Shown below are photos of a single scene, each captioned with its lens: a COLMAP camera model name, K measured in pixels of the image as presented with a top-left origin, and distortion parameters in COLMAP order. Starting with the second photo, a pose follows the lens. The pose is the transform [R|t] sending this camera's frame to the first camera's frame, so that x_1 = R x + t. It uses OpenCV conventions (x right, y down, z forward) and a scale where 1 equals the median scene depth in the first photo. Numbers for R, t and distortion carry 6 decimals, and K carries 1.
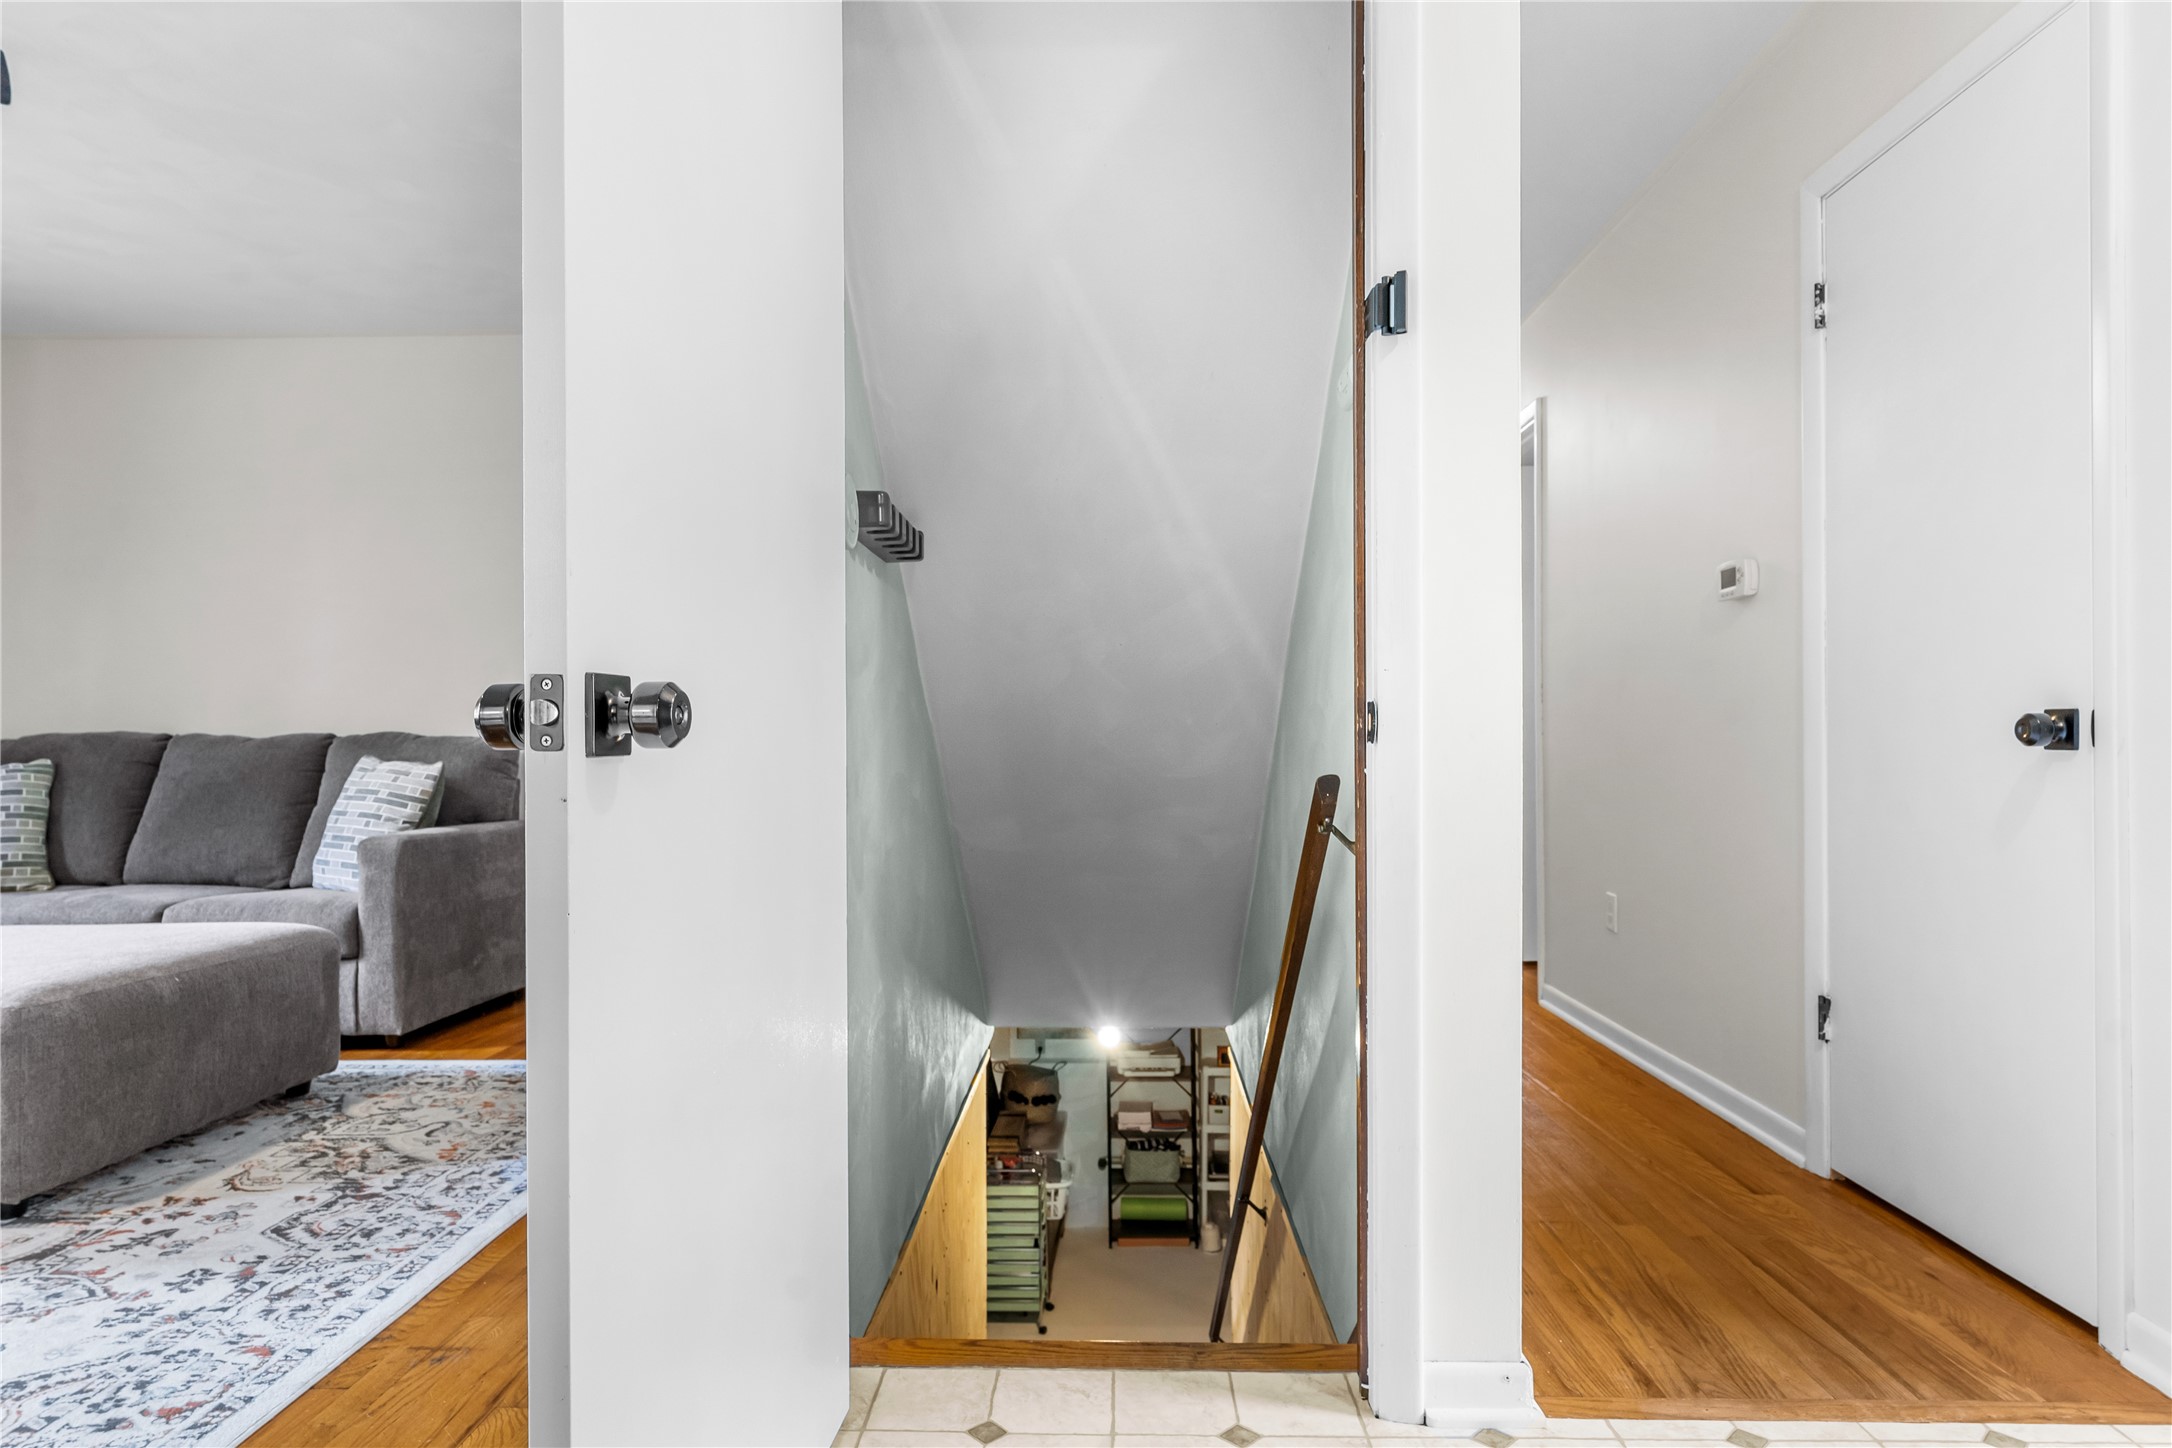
lens RADIAL K [[1258.5, 0, 1083.4], [0, 1258.5, 734.2], [0, 0, 1]] dist [-0.000173, 0.001276]
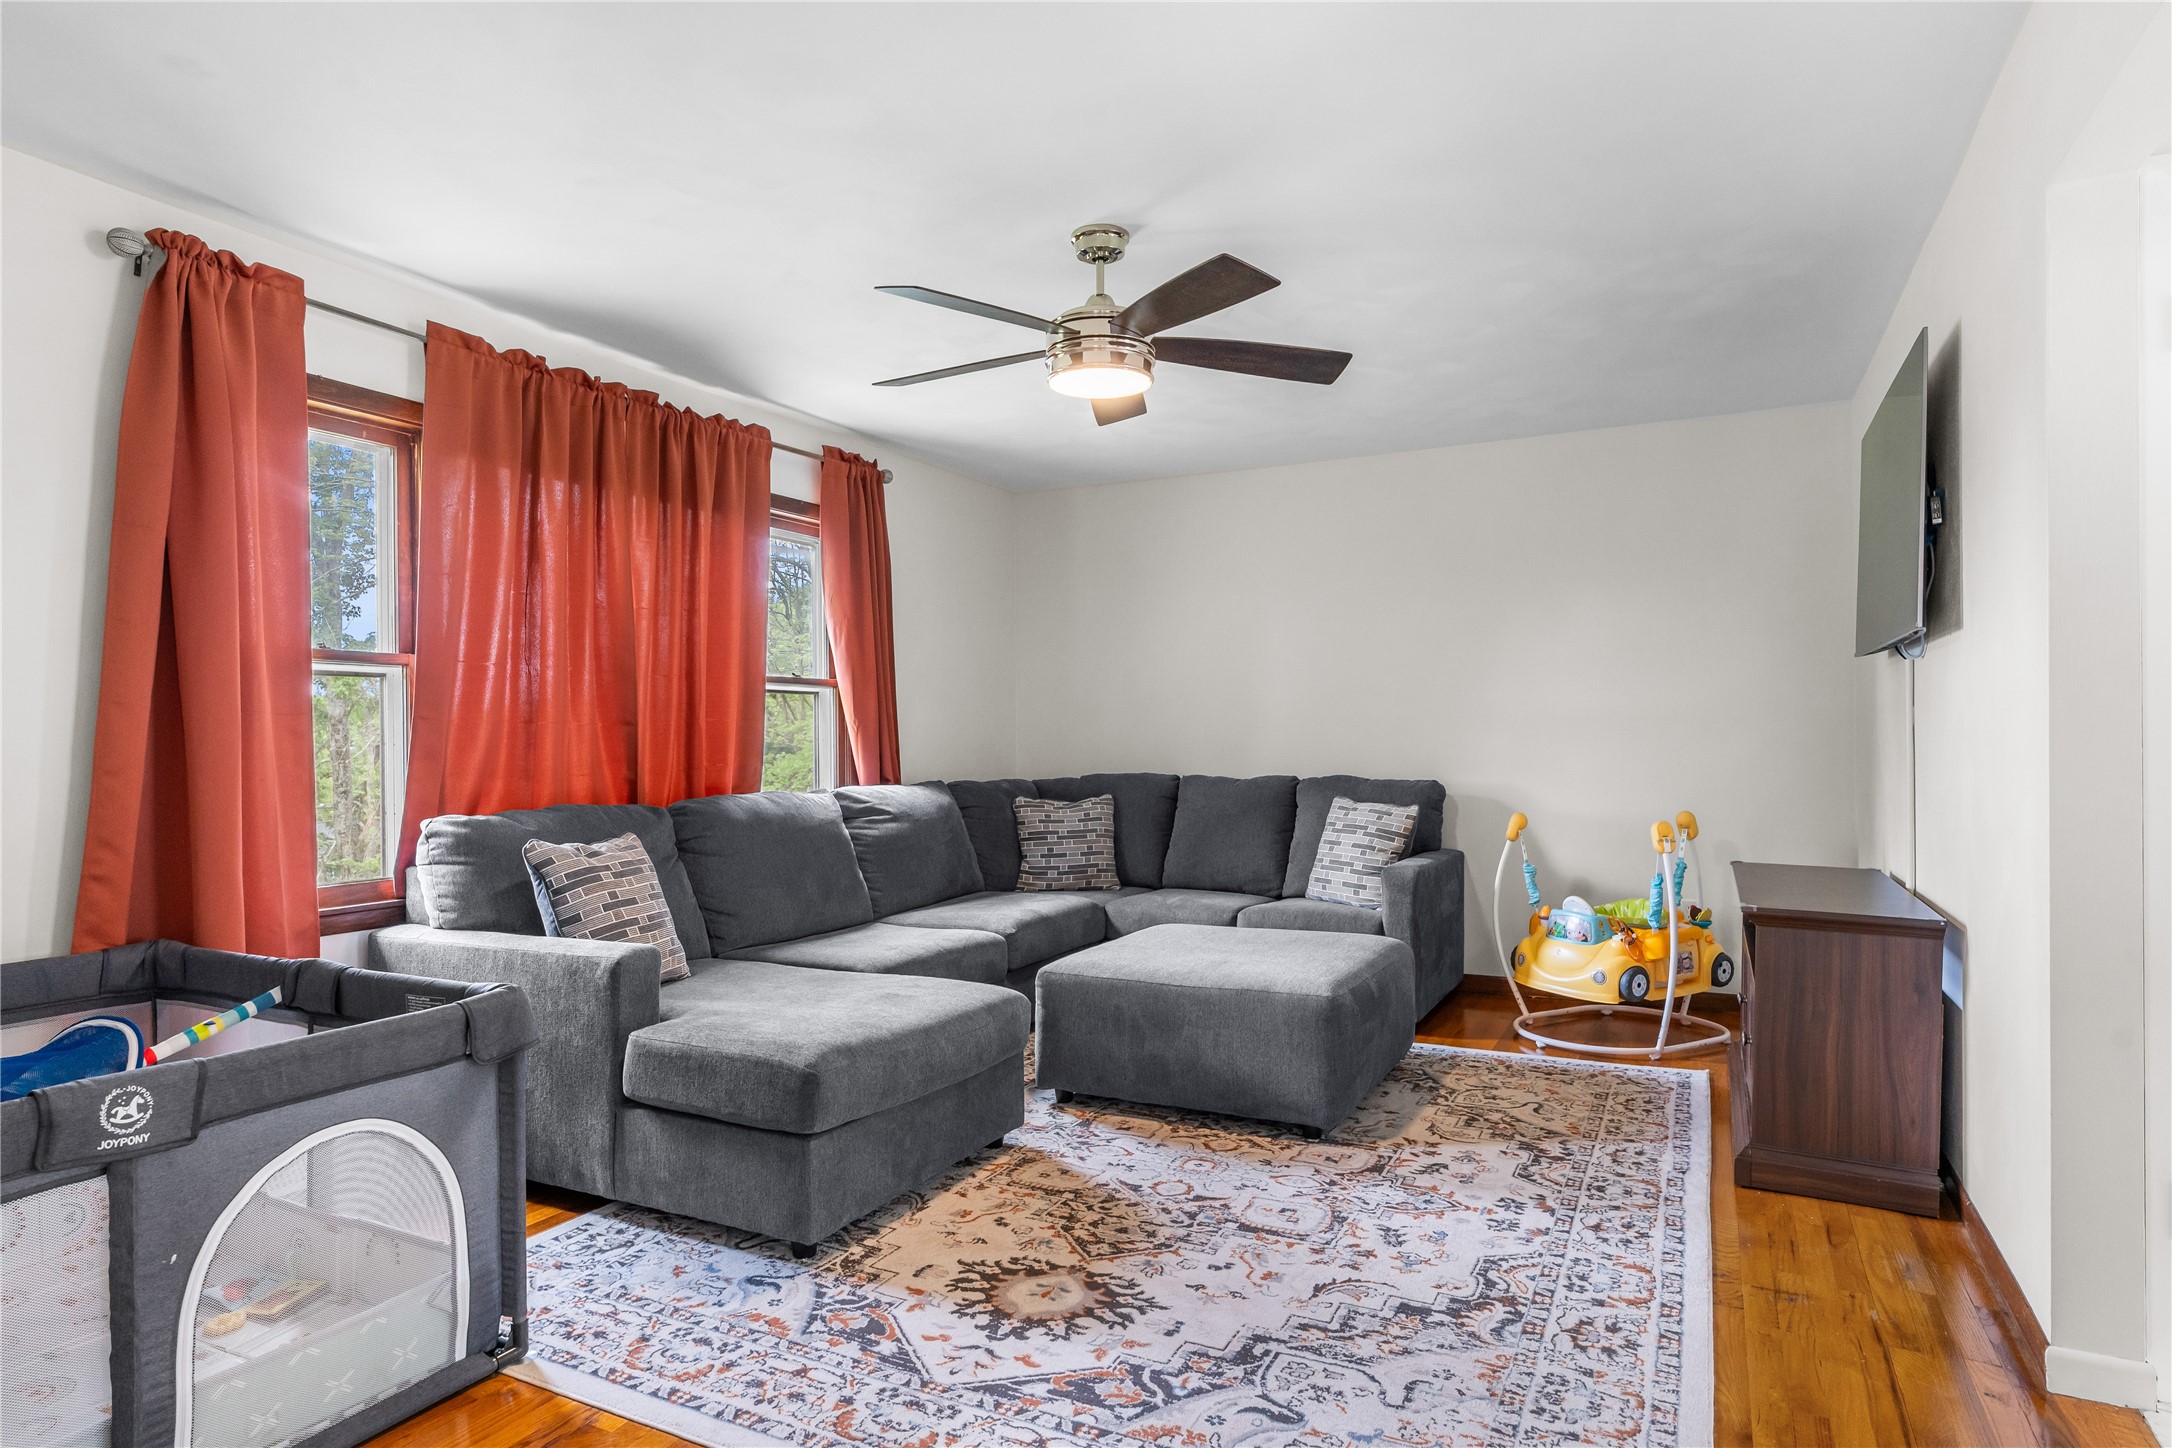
lens RADIAL K [[1208.4, 0, 1088.1], [0, 1208.4, 729.4], [0, 0, 1]] dist [-0.001692, -0.000342]
pose [[0.902248, -0.005171, -0.431186, -0.420398], [0.006504, 0.999978, 0.001617, -0.084969], [0.431168, -0.004264, 0.902262, -0.335771]]
